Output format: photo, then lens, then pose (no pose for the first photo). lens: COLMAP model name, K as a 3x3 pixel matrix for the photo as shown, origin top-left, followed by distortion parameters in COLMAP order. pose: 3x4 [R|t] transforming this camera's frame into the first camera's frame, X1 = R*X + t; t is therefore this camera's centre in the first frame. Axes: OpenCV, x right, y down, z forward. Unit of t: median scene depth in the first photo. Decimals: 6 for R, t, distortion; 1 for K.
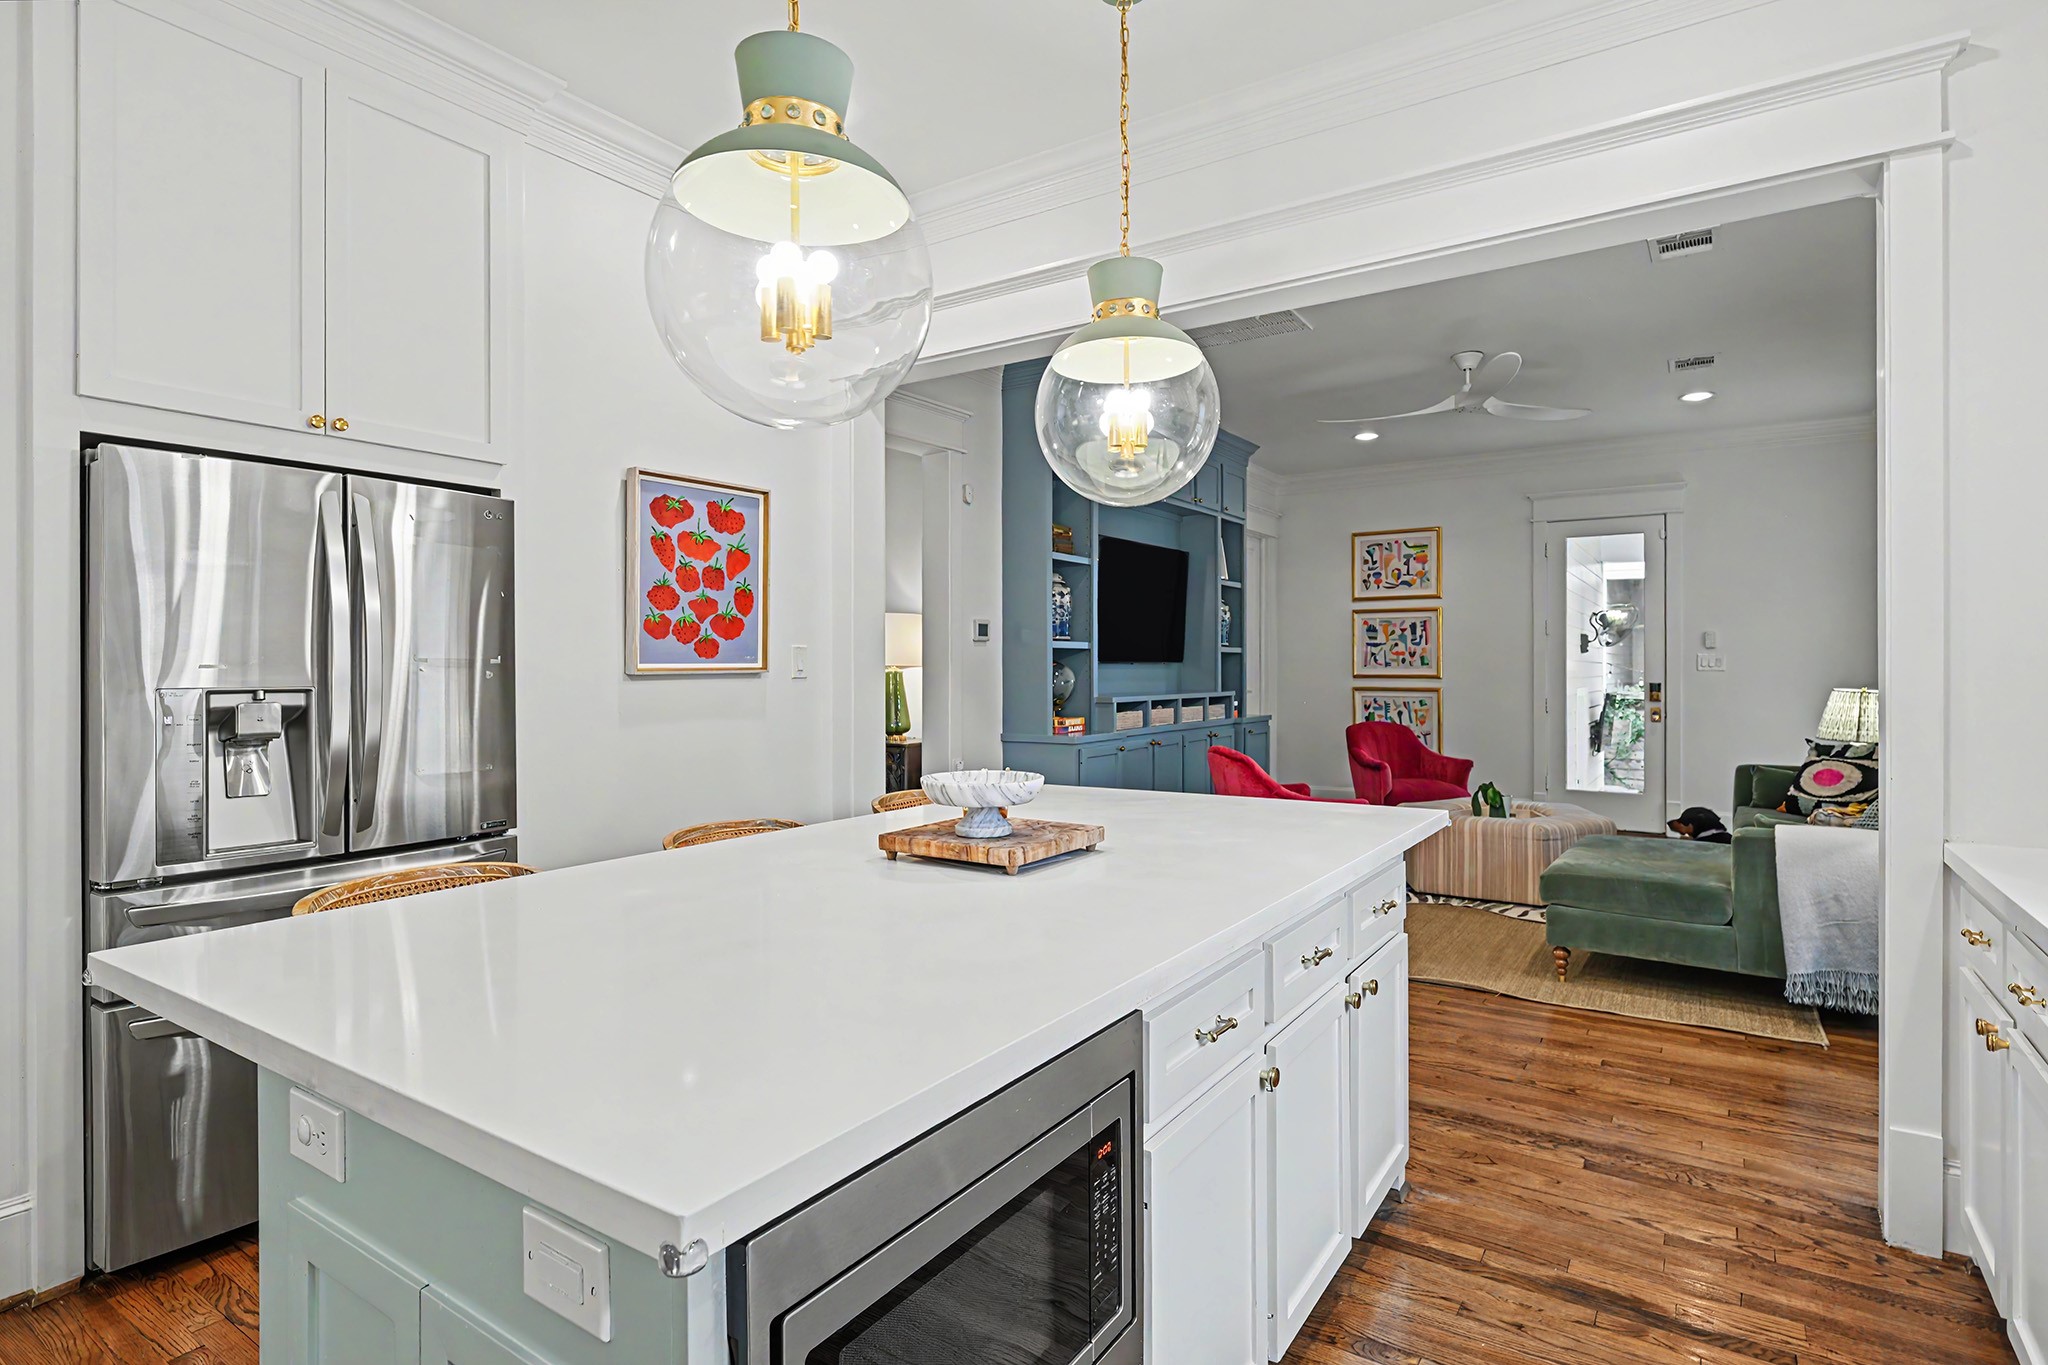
lens RADIAL K [[1058.5, 0, 1030.1], [0, 1058.5, 665.8], [0, 0, 1]] dist [-0.001211, -0.000238]
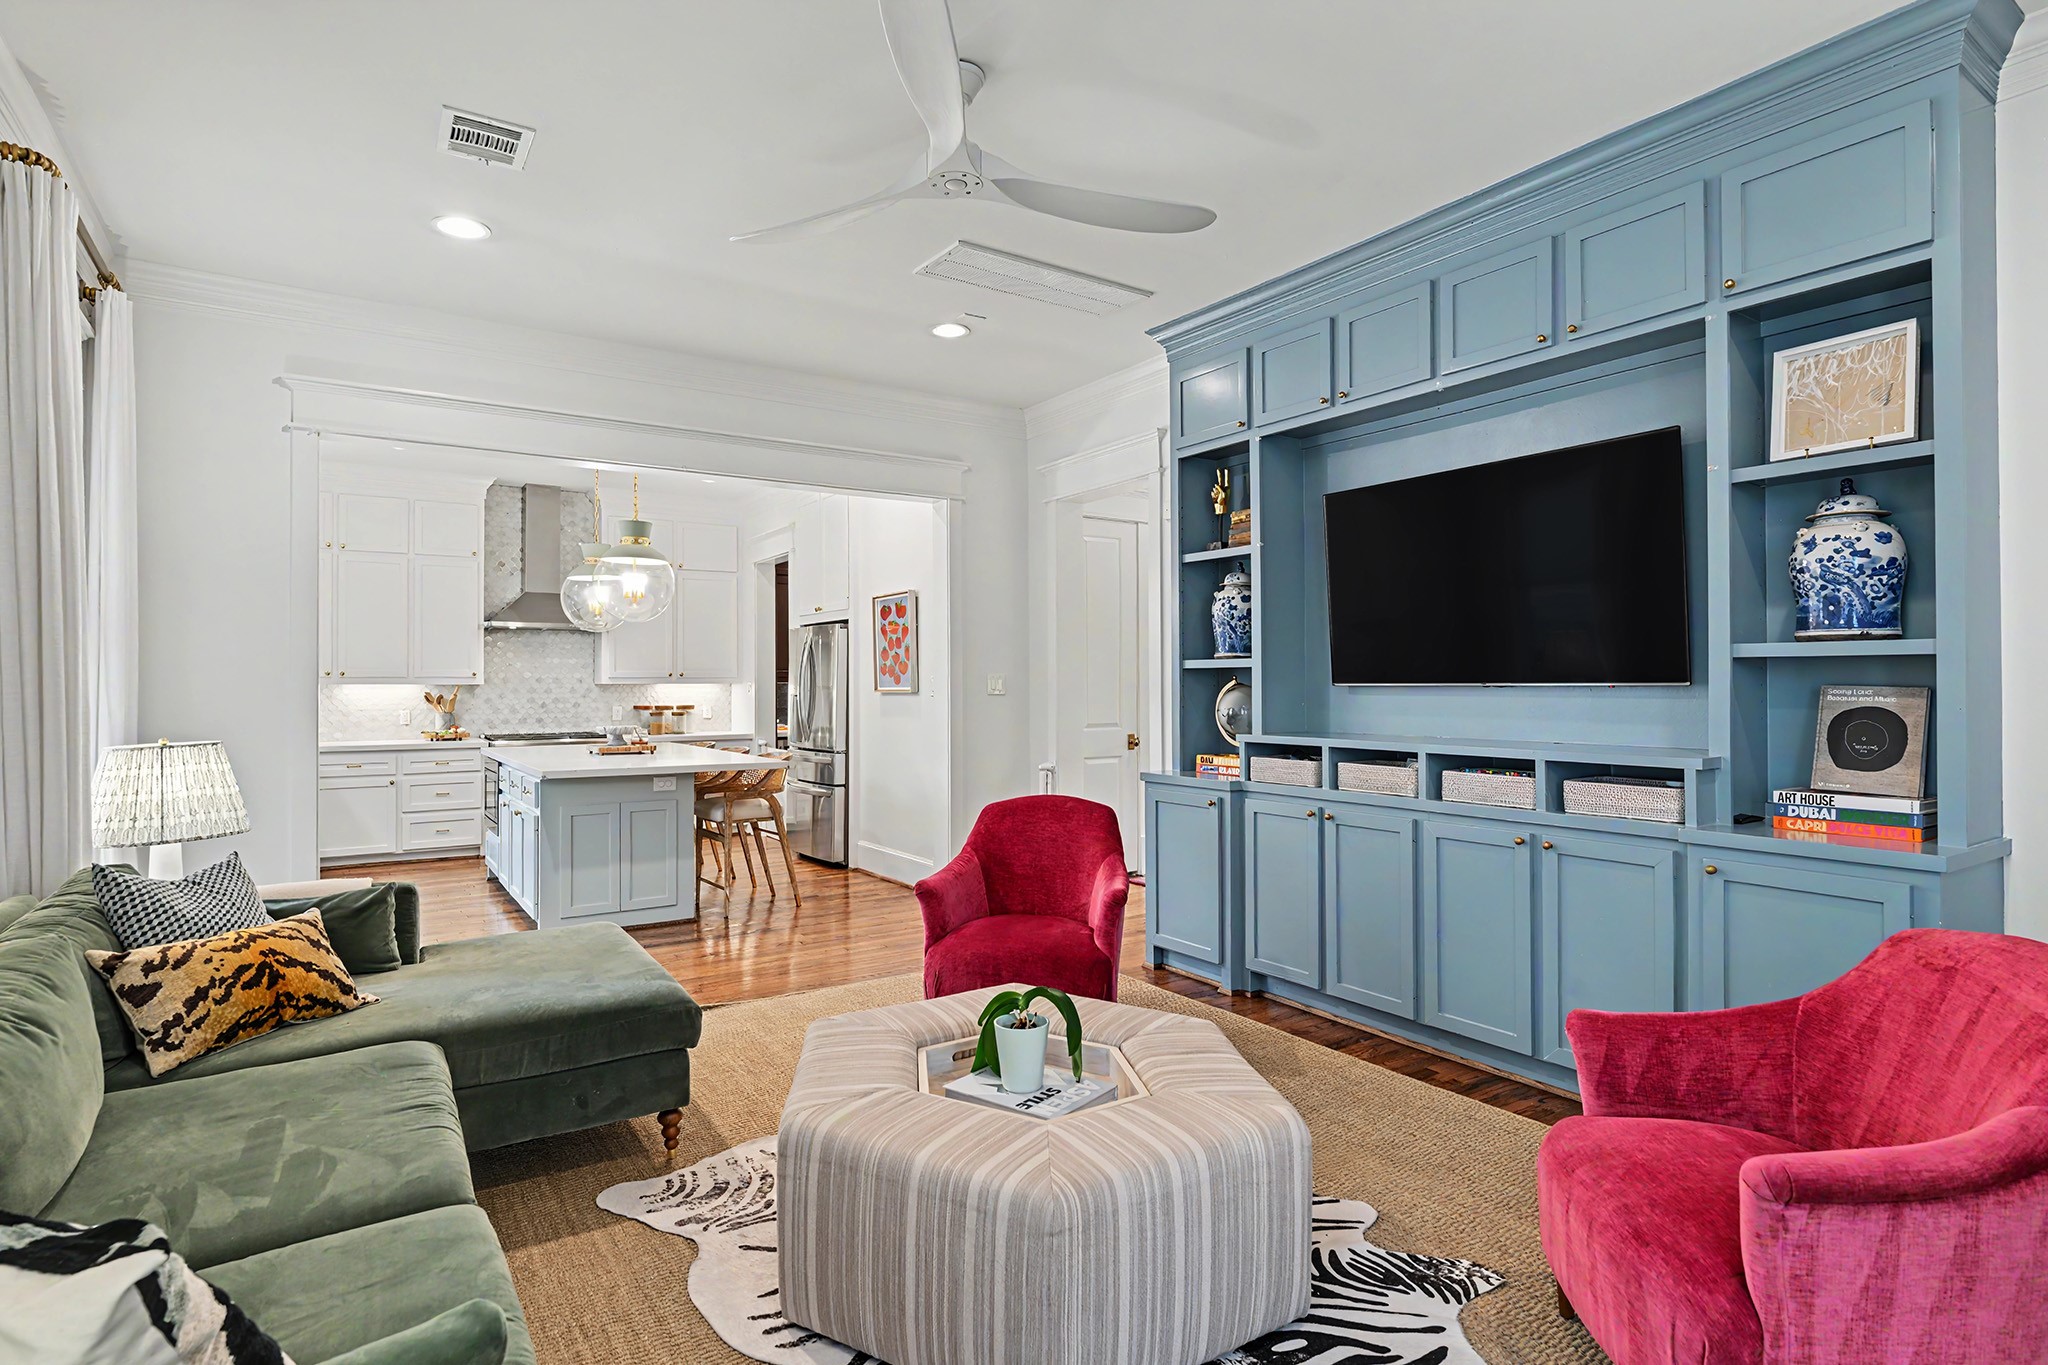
lens RADIAL K [[1038.4, 0, 1062.2], [0, 1038.4, 679.0], [0, 0, 1]] dist [-0.001504, -0.000026]
pose [[-0.345828, -0.000740, -0.938298, 0.596643], [0.000690, 0.999999, -0.001043, -0.006822], [0.938298, -0.001008, -0.345827, 0.847295]]
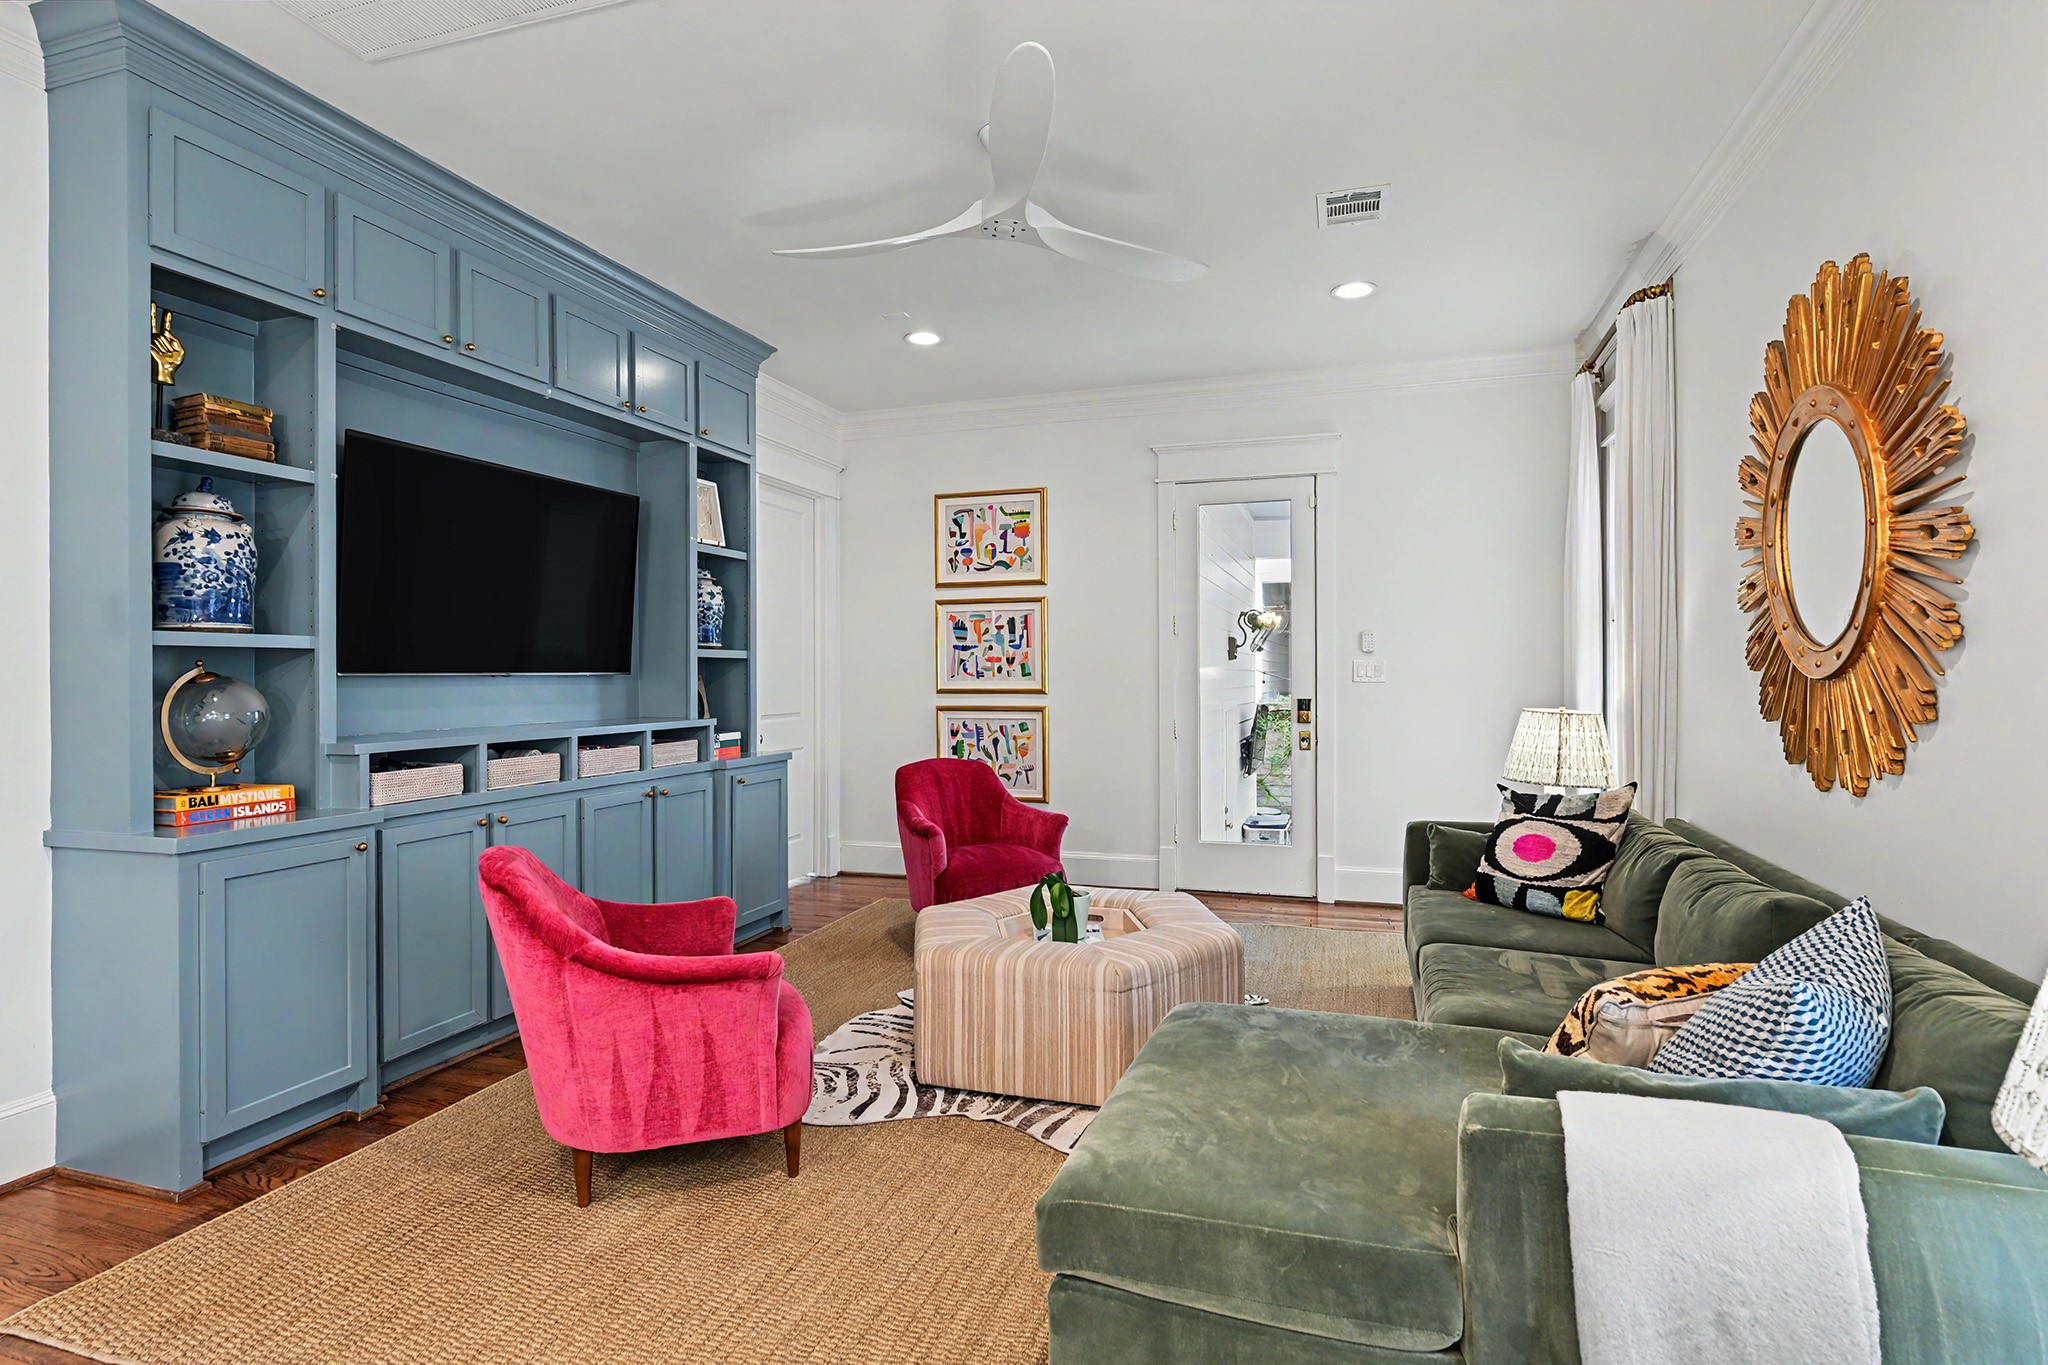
lens RADIAL K [[1038.4, 0, 1062.2], [0, 1038.4, 679.0], [0, 0, 1]] dist [-0.001504, -0.000026]
pose [[0.955636, -0.005204, 0.294506, 0.199368], [0.003723, 0.999977, 0.005590, -0.002410], [-0.294528, -0.004246, 0.955633, 0.328570]]
